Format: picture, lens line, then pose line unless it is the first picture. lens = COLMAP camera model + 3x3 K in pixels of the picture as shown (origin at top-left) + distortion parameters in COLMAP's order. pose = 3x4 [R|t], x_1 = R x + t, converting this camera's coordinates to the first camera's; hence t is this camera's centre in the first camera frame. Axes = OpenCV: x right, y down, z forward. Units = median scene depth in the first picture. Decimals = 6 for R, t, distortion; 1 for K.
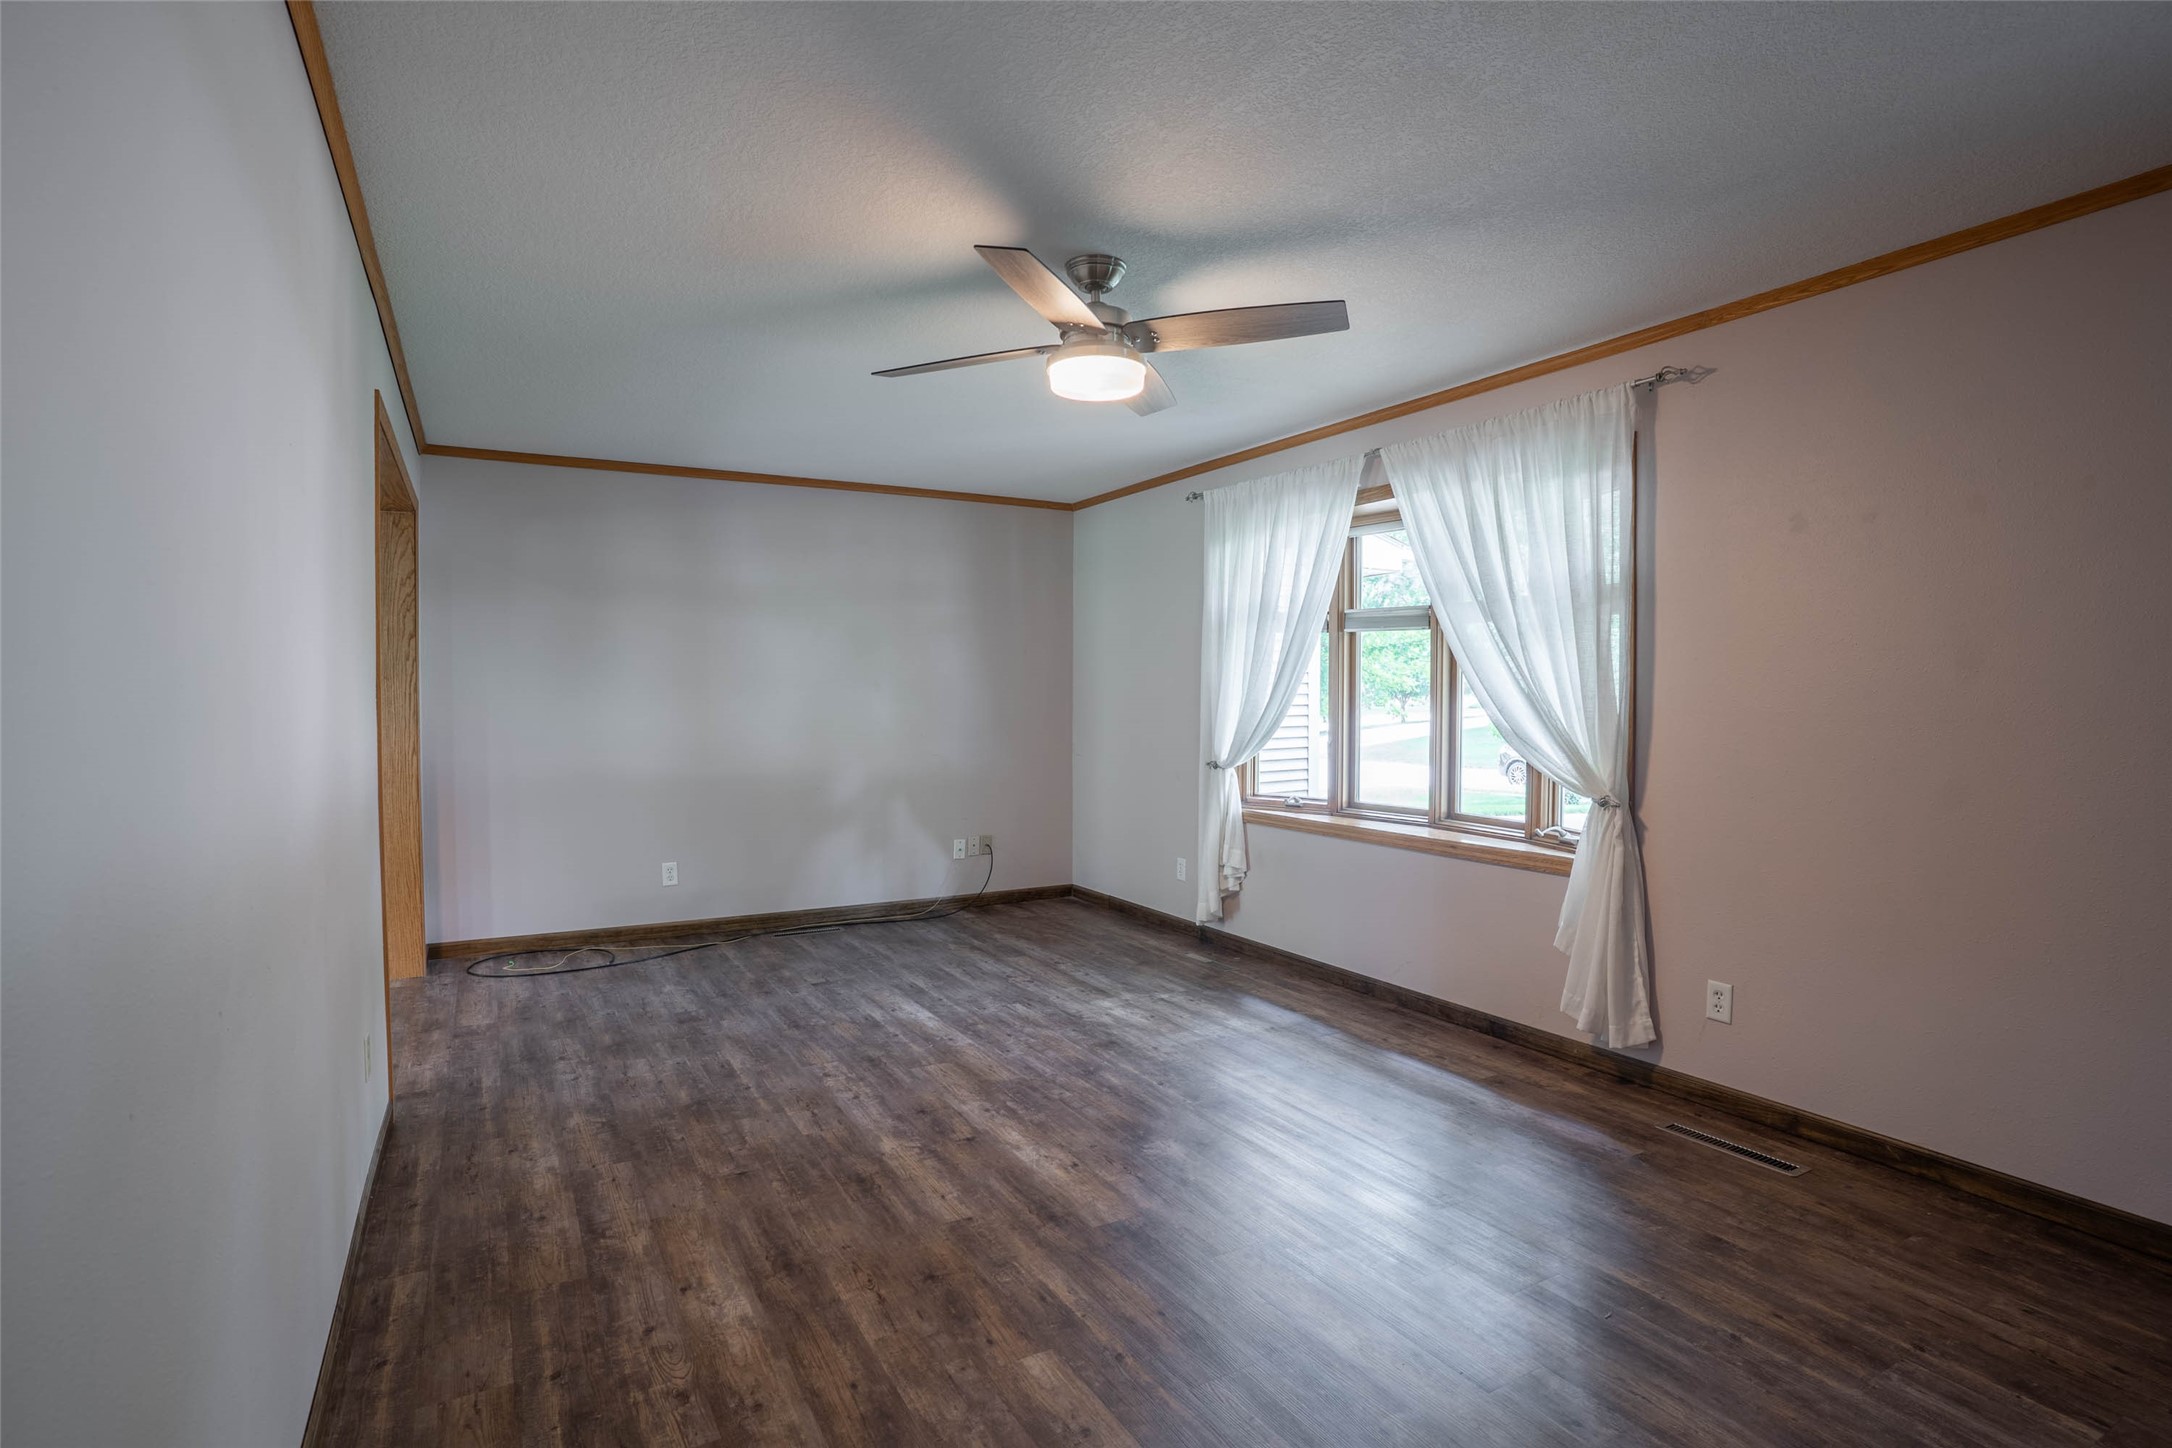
lens RADIAL K [[1064.0, 0, 1083.5], [0, 1064.0, 715.8], [0, 0, 1]] dist [-0.004411, 0.006798]
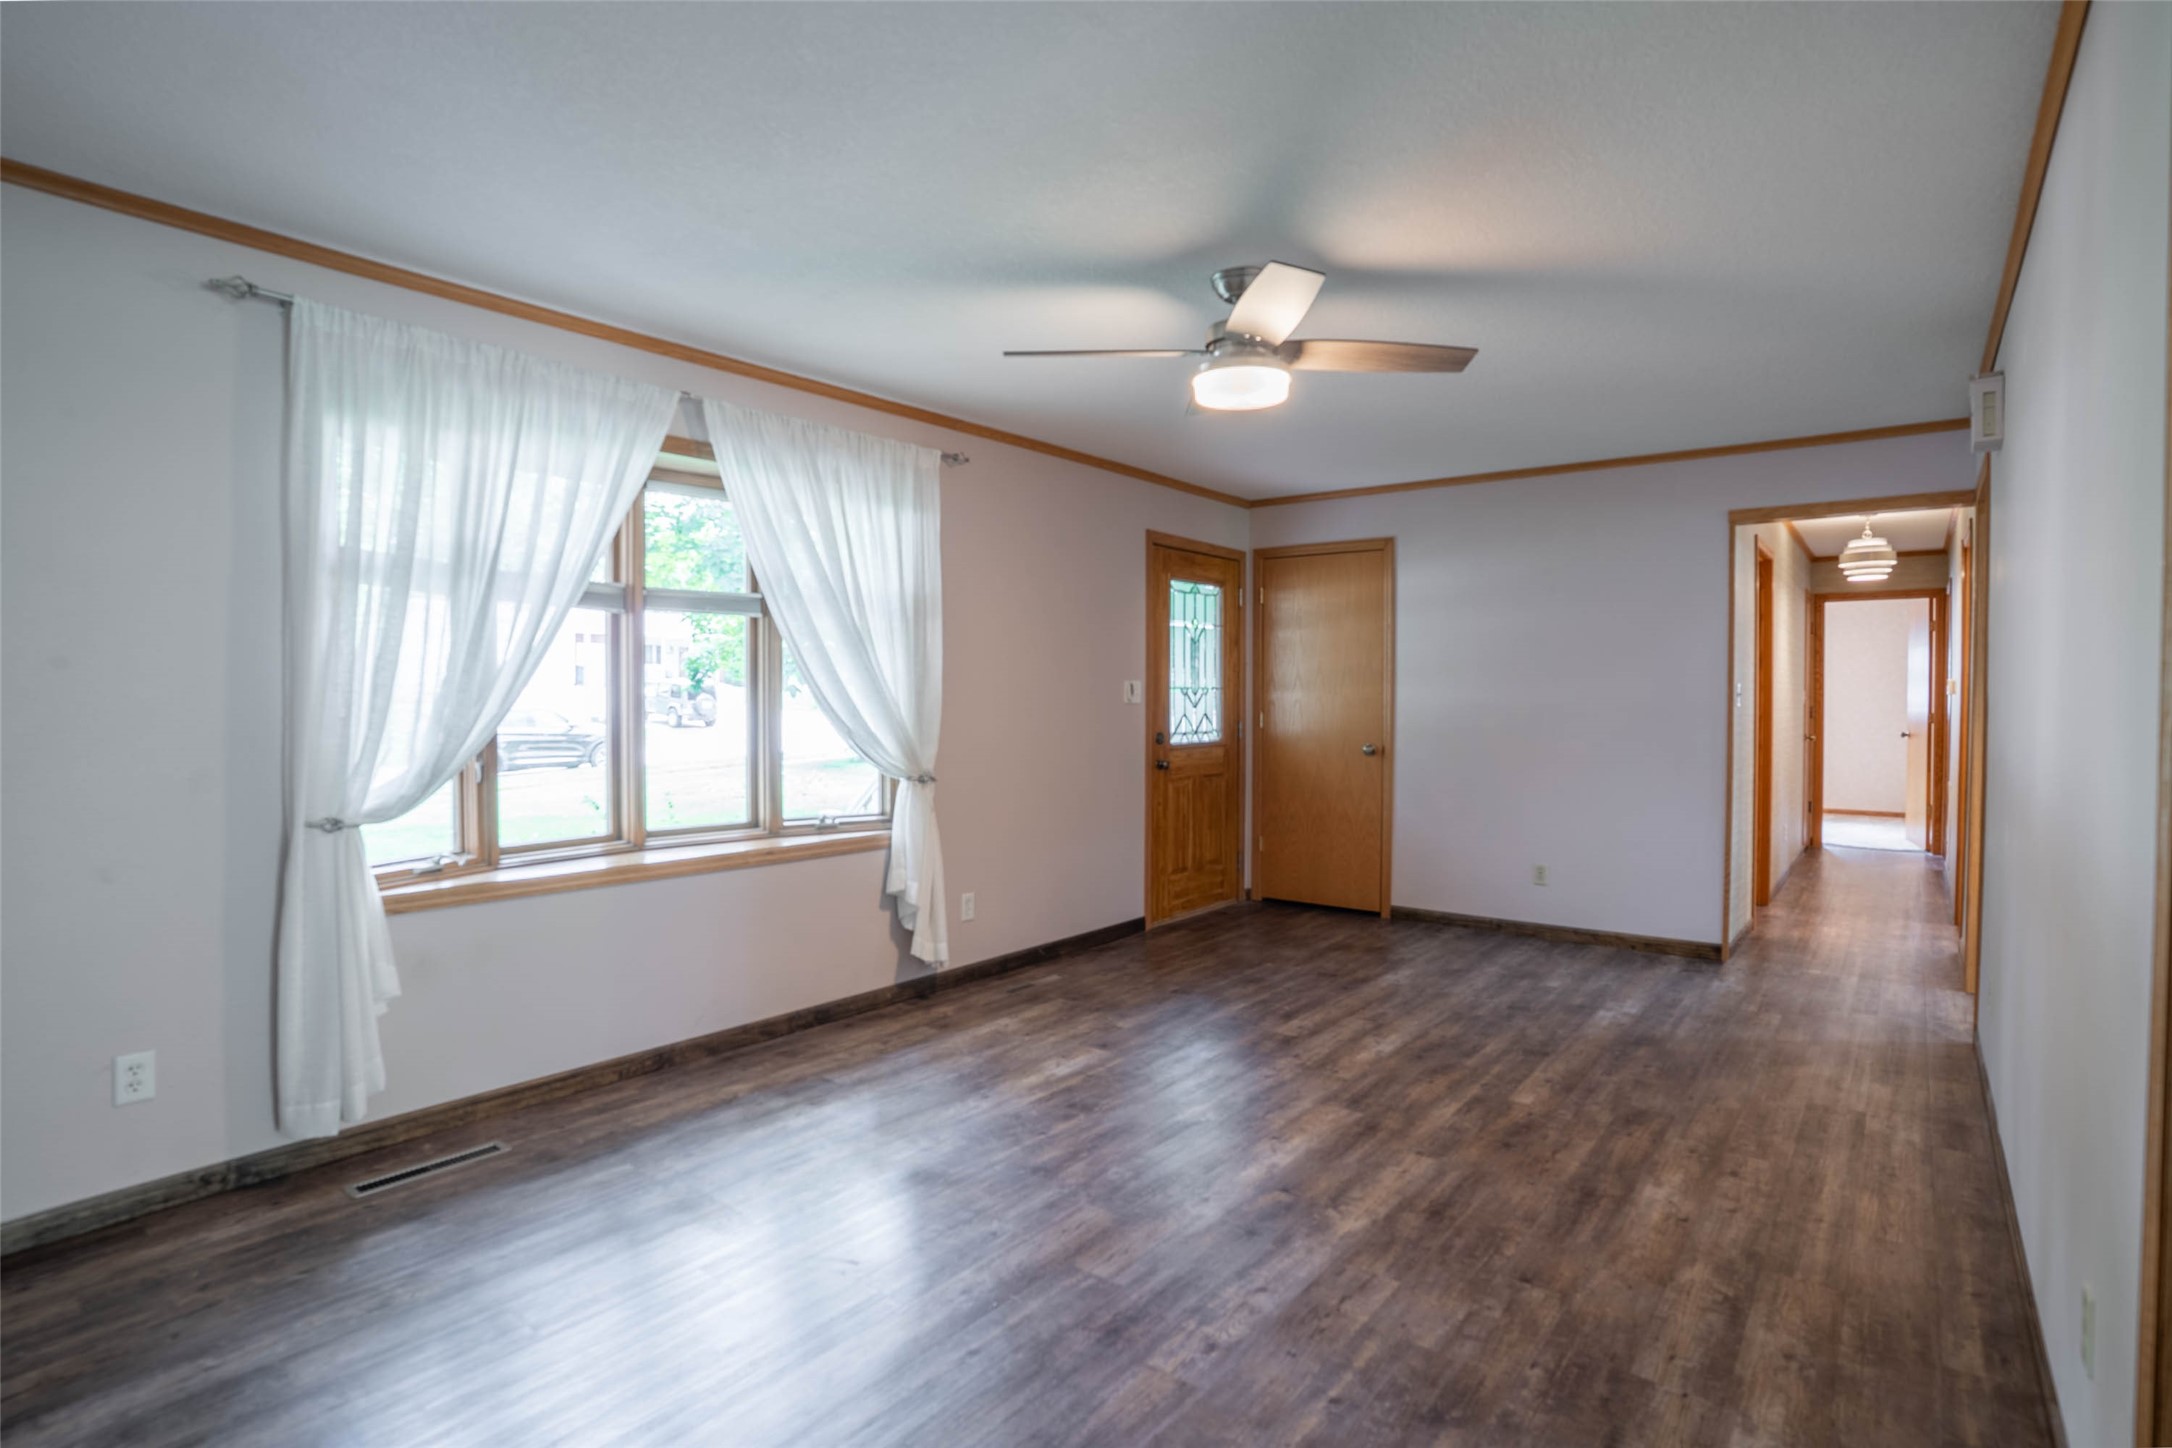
lens RADIAL K [[1064.0, 0, 1078.9], [0, 1064.0, 724.5], [0, 0, 1]] dist [-0.004411, 0.006798]
pose [[-0.379486, -0.014556, 0.925083, -0.916715], [0.006333, 0.999812, 0.018330, -0.014846], [-0.925176, 0.012814, -0.379323, 1.578364]]
